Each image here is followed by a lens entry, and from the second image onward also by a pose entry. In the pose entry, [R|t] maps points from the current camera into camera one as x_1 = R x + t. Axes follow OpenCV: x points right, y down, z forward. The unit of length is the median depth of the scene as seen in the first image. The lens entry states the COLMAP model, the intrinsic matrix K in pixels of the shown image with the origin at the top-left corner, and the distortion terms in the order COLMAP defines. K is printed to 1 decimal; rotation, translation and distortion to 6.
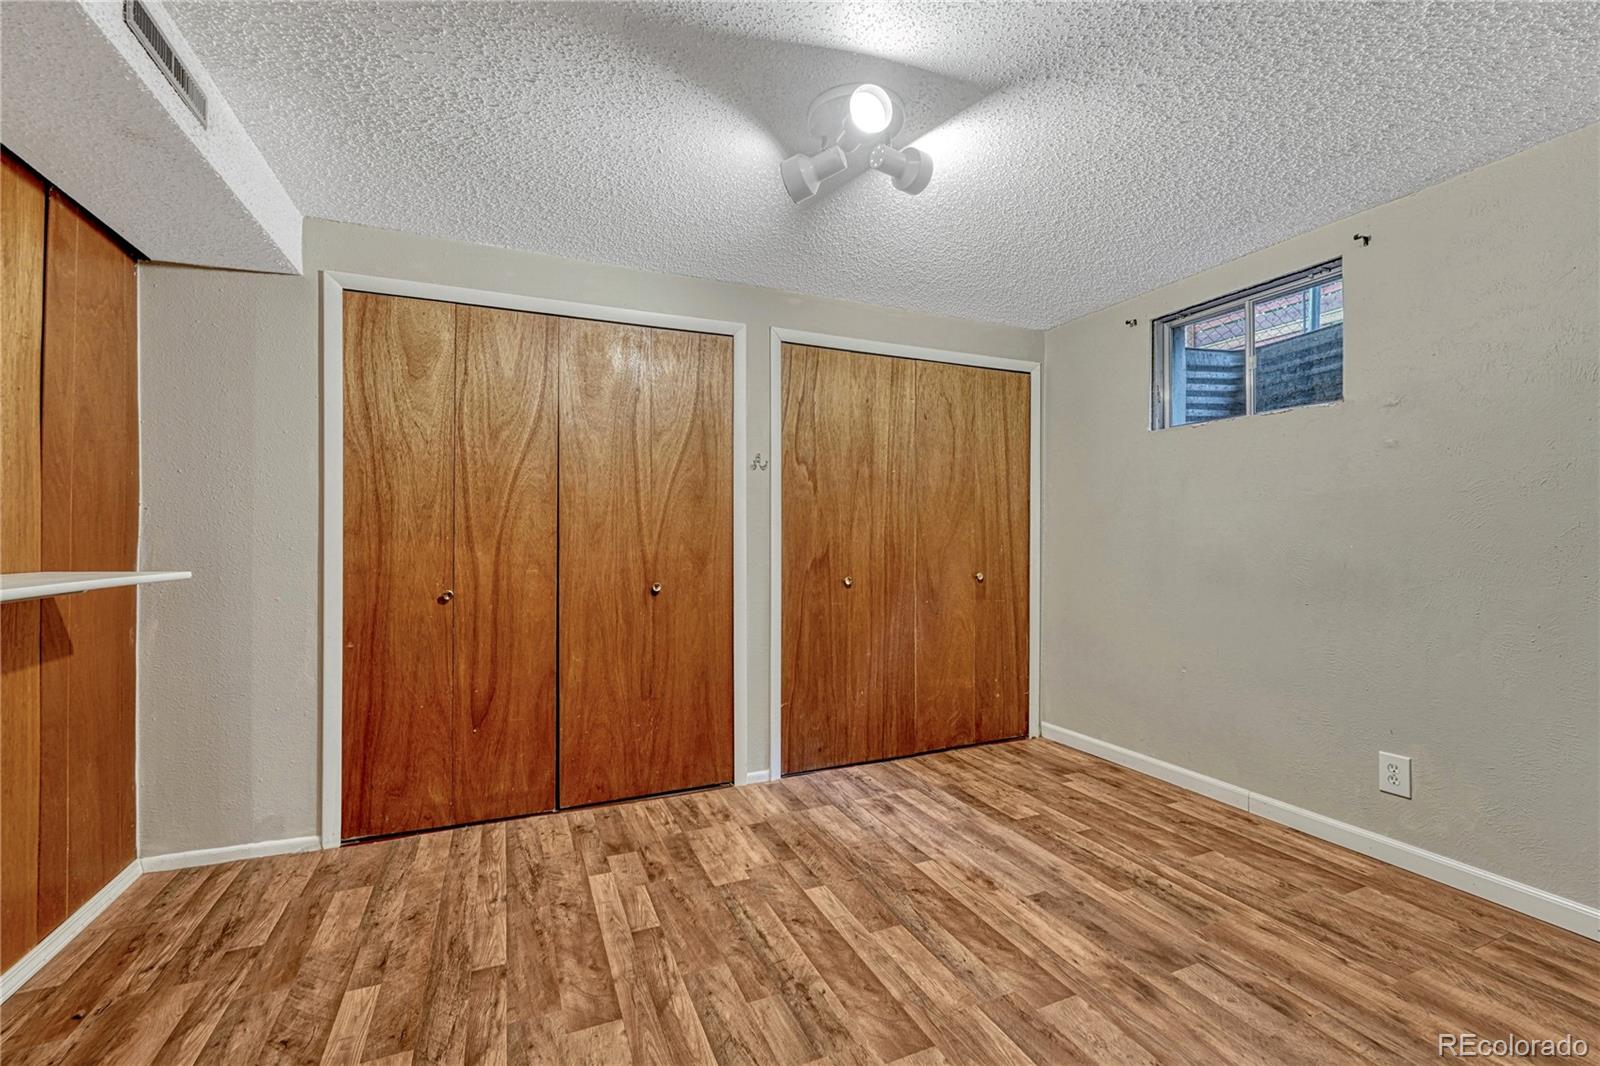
lens RADIAL K [[726.2, 0, 800.0], [0, 726.2, 533.0], [0, 0, 1]] dist [0.001528, 0.000512]
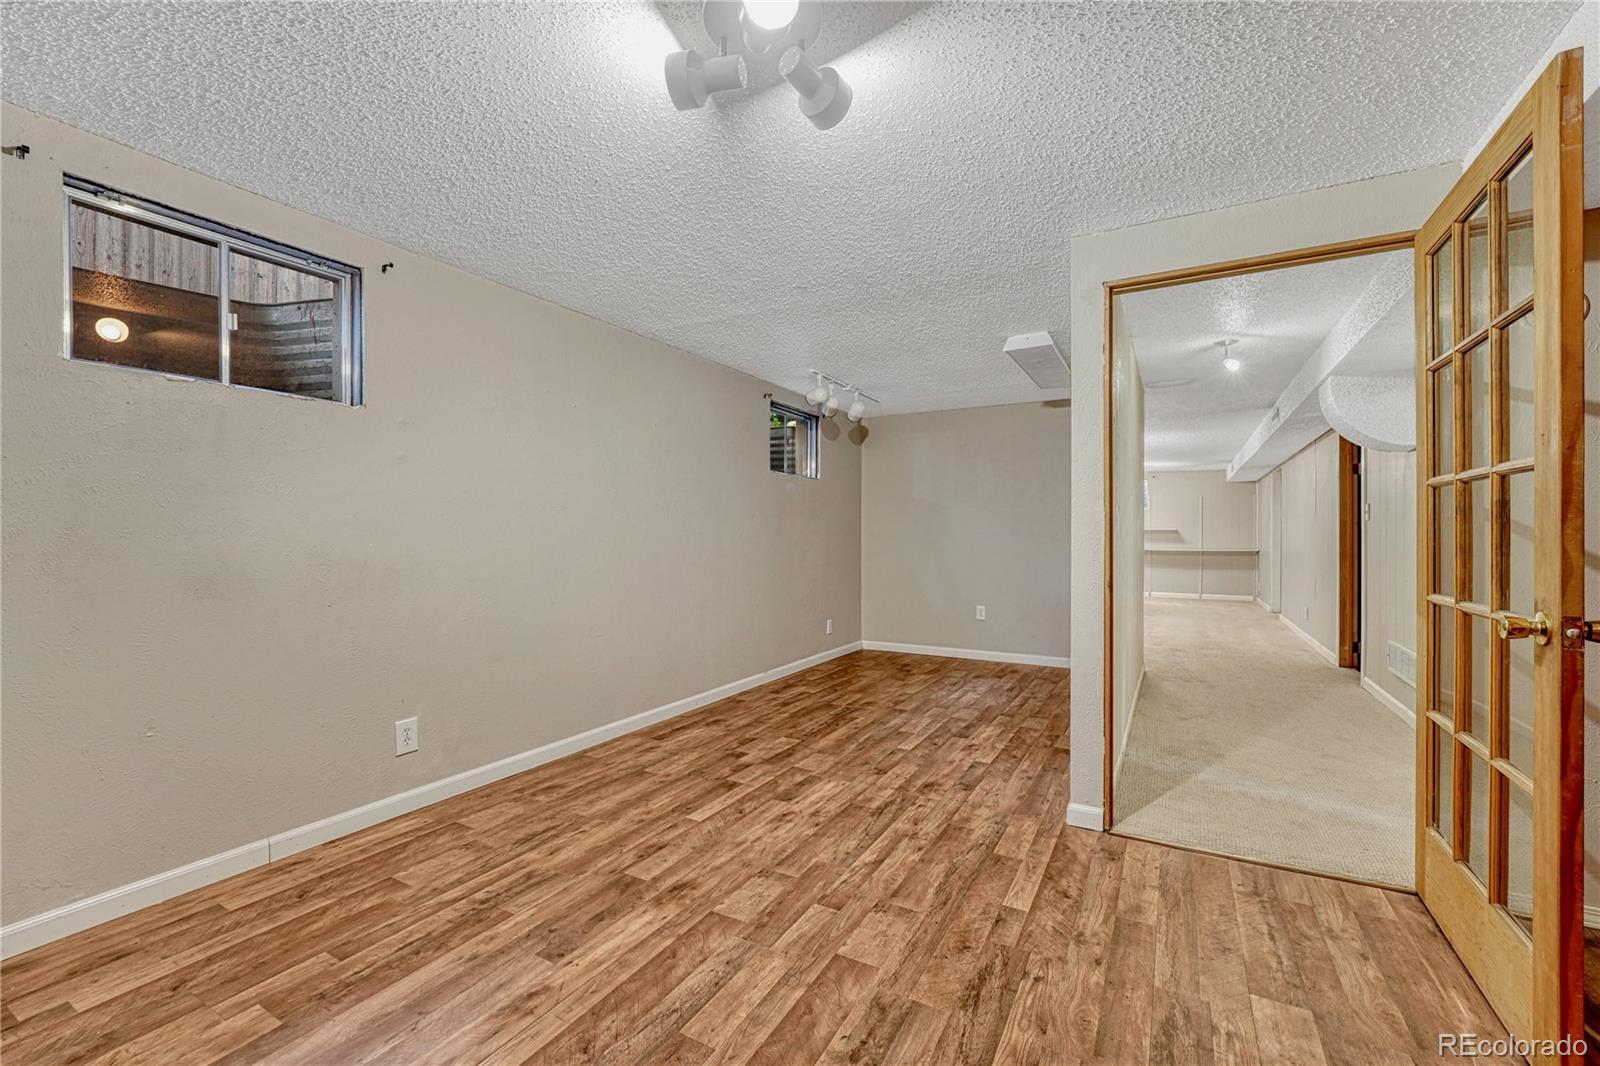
lens RADIAL K [[687.2, 0, 797.2], [0, 687.2, 545.2], [0, 0, 1]] dist [0.001483, 0.000106]
pose [[-0.625817, -0.009661, 0.779910, -0.476005], [-0.003486, 0.999948, 0.009589, 0.006971], [-0.779962, 0.003283, -0.625818, 1.265241]]
